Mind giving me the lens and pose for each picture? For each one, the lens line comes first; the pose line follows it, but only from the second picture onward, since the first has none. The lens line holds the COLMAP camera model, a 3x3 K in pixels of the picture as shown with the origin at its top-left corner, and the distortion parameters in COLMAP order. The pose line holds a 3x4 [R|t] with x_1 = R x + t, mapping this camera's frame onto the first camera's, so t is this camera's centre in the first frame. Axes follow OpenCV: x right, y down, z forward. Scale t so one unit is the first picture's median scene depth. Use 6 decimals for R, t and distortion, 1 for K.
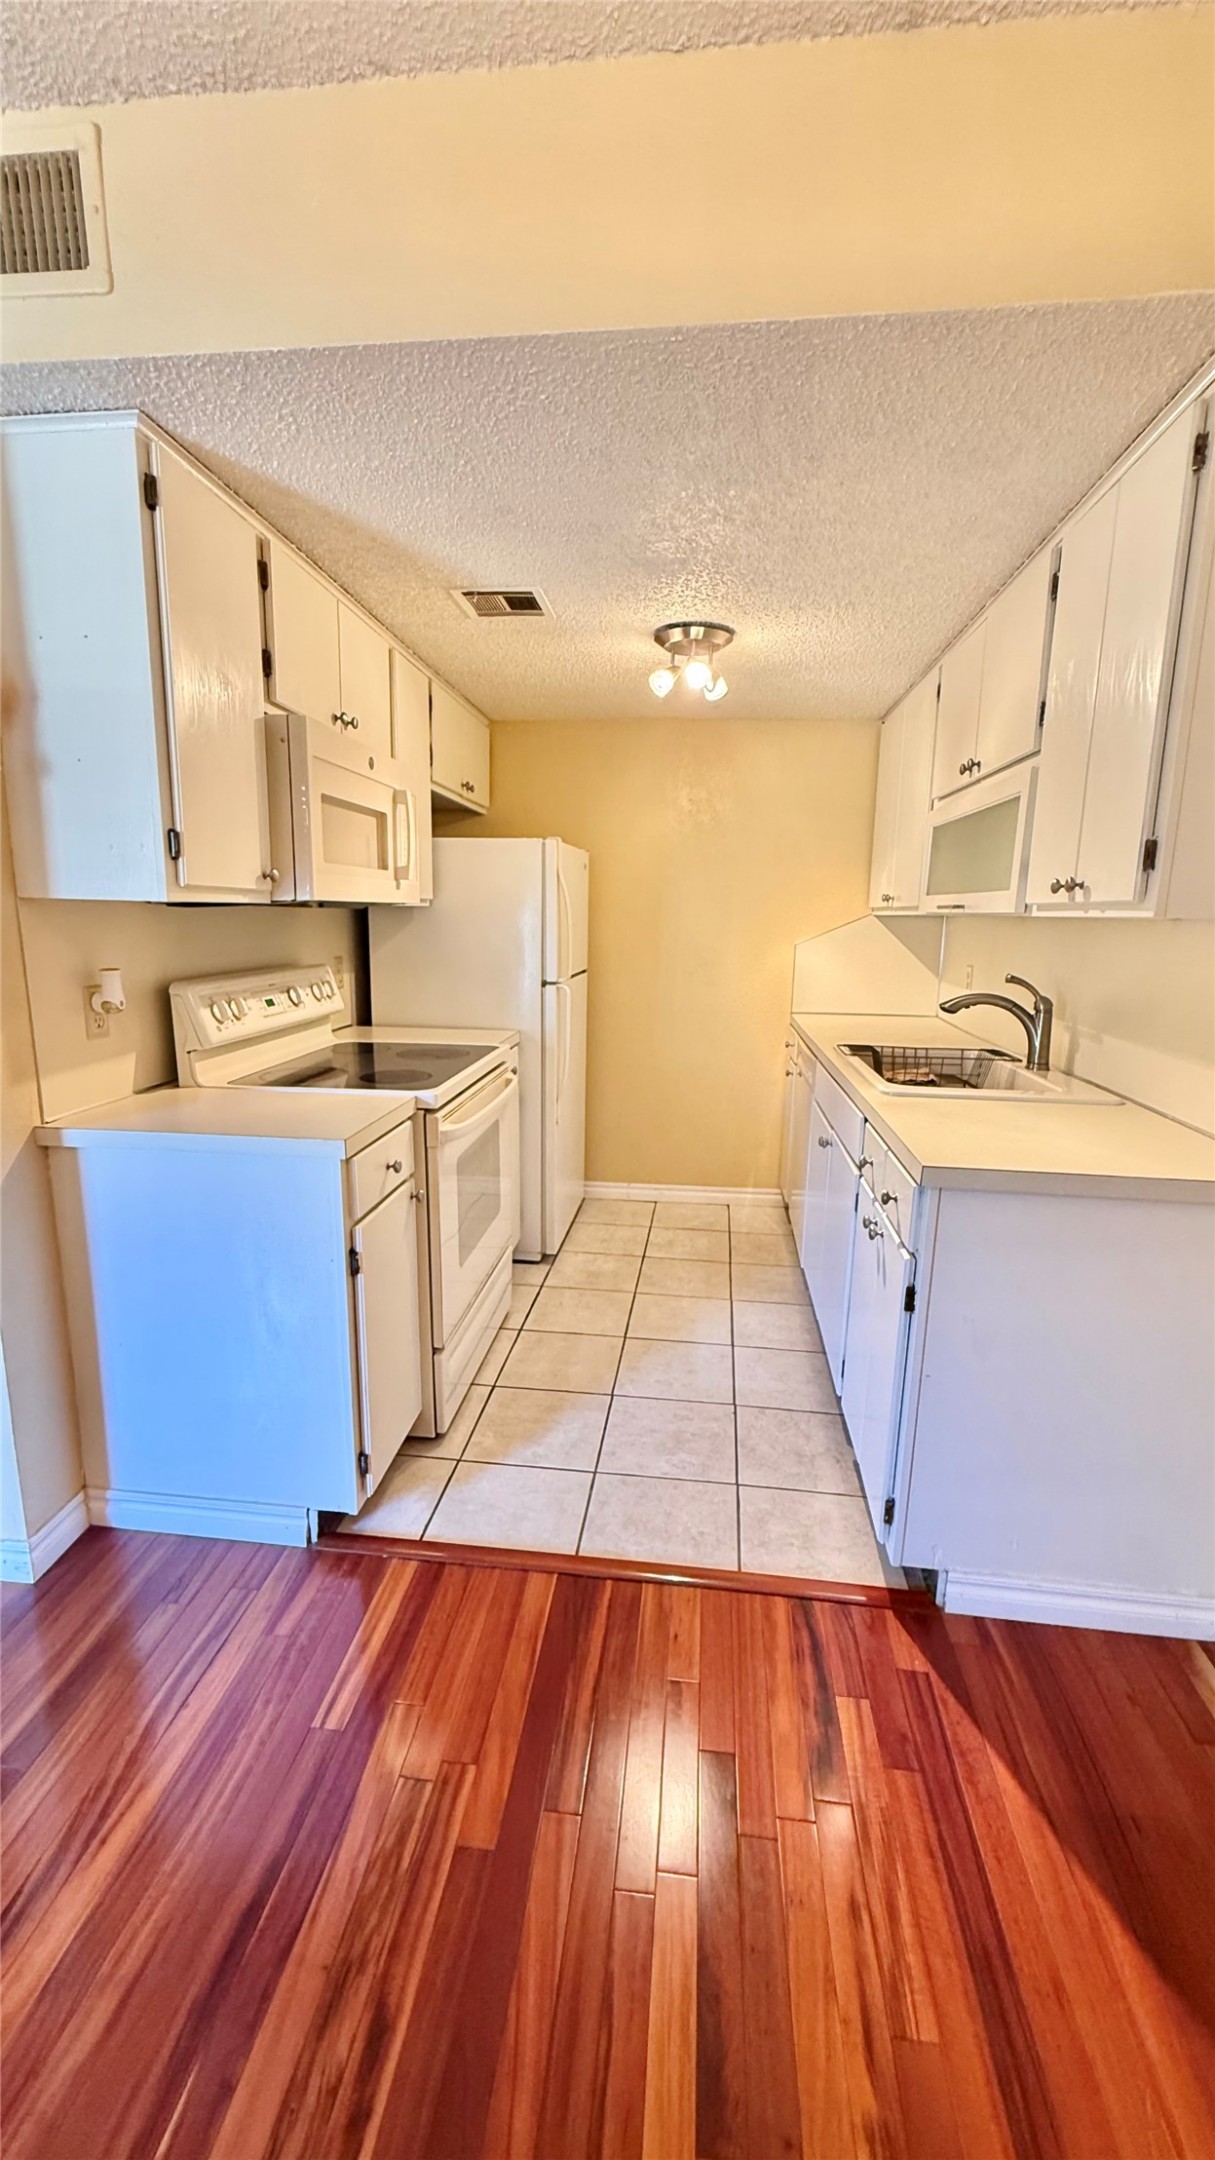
lens RADIAL K [[856.4, 0, 607.5], [0, 856.4, 1080.0], [0, 0, 1]] dist [0.000228, -0.000347]
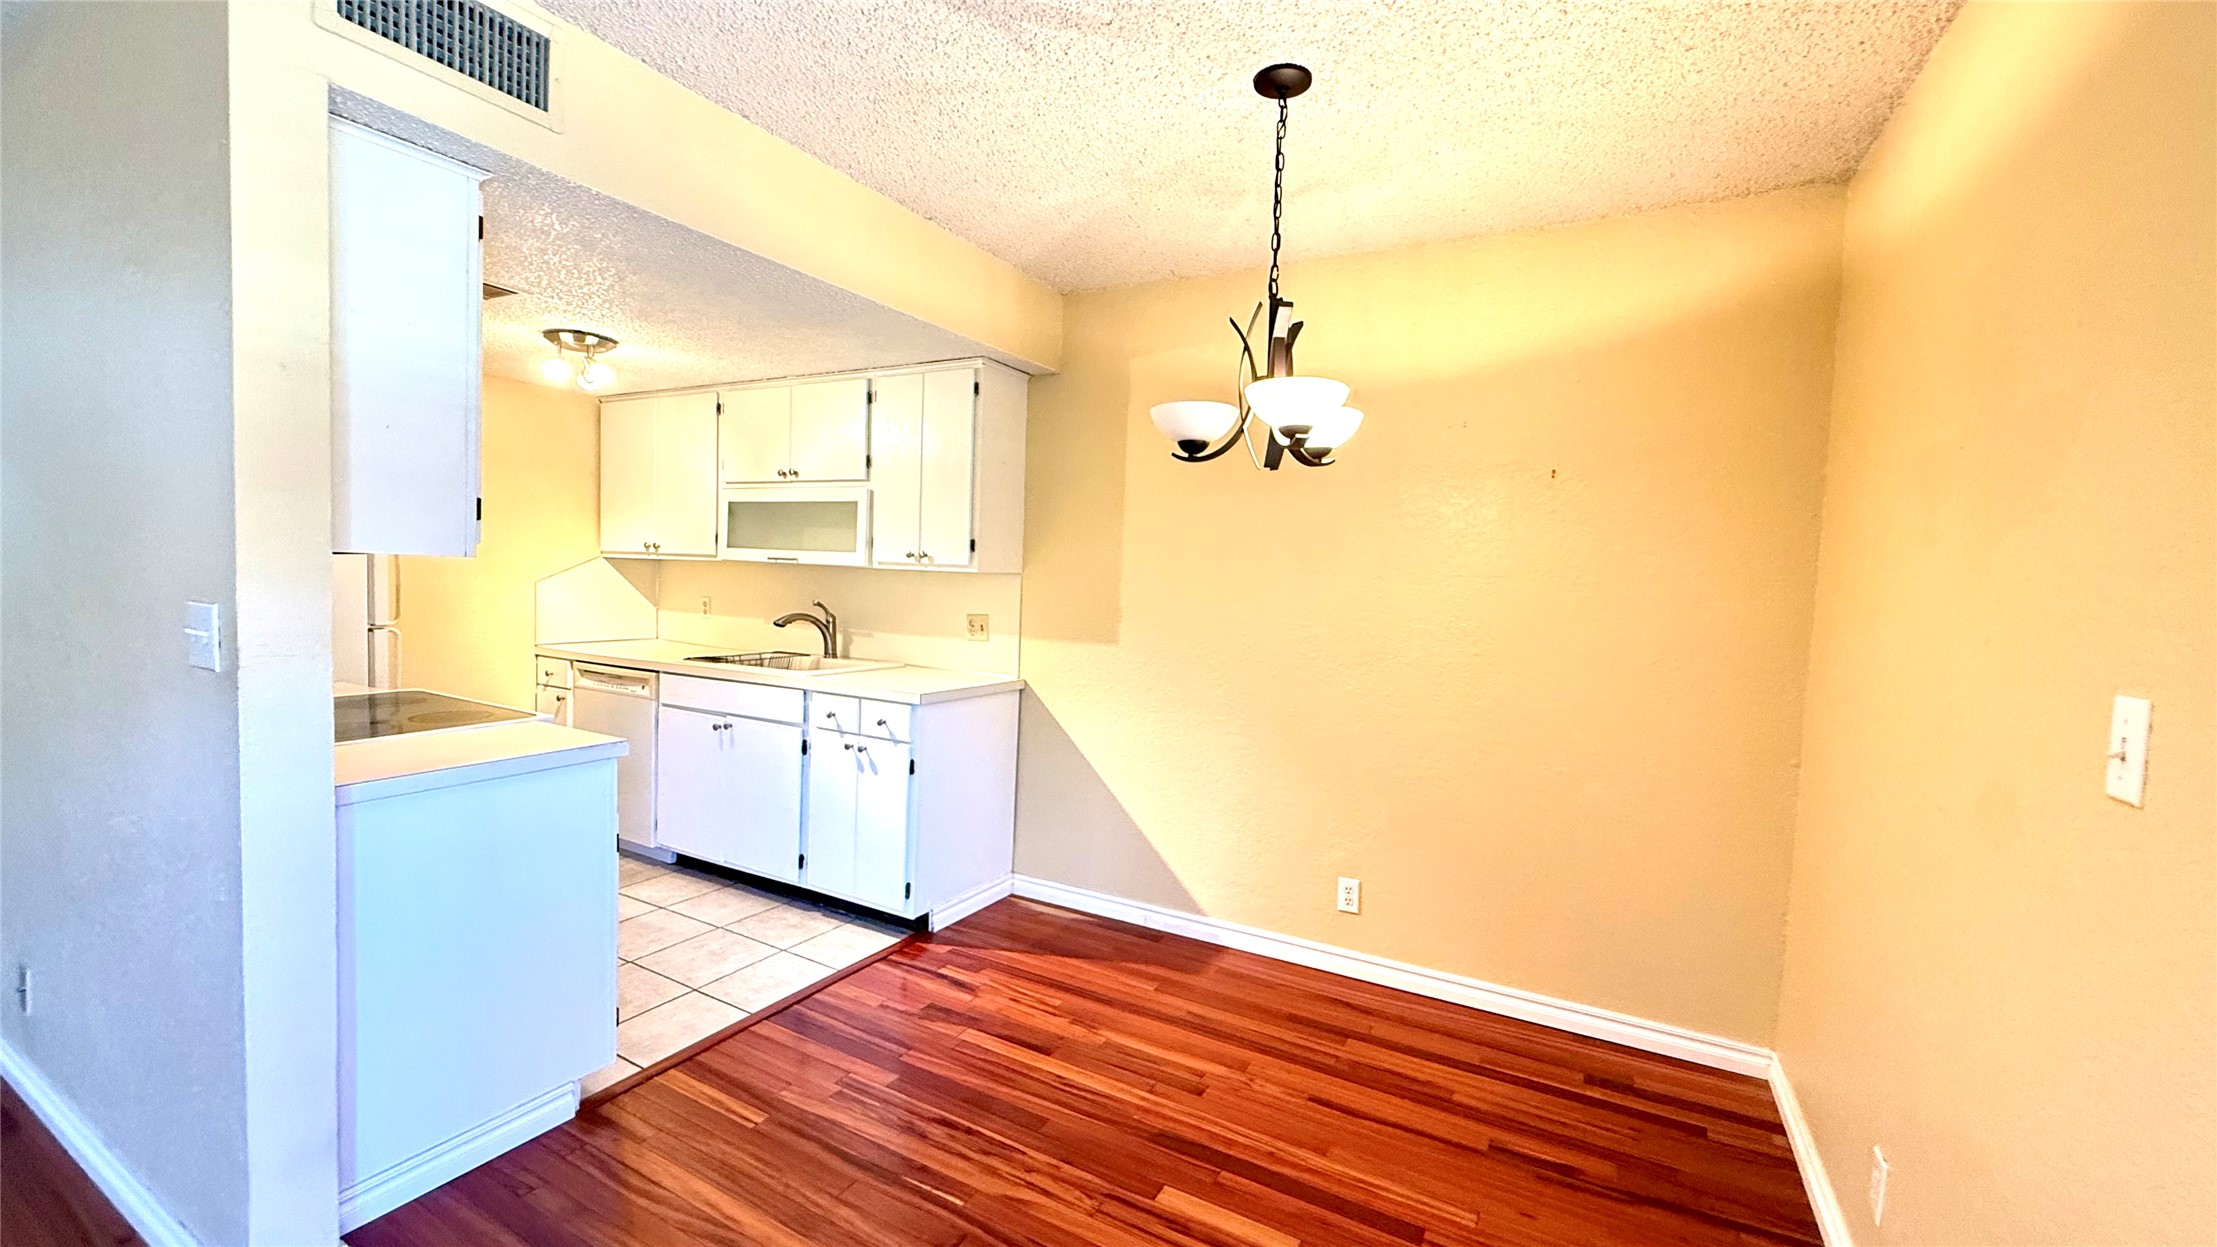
lens RADIAL K [[879.0, 0, 1108.5], [0, 879.0, 623.5], [0, 0, 1]] dist [0.000228, -0.000347]
pose [[0.383338, -0.055757, 0.921924, -1.242662], [0.148105, 0.988970, -0.001771, 0.006061], [-0.911656, 0.137221, 0.387368, -0.203911]]
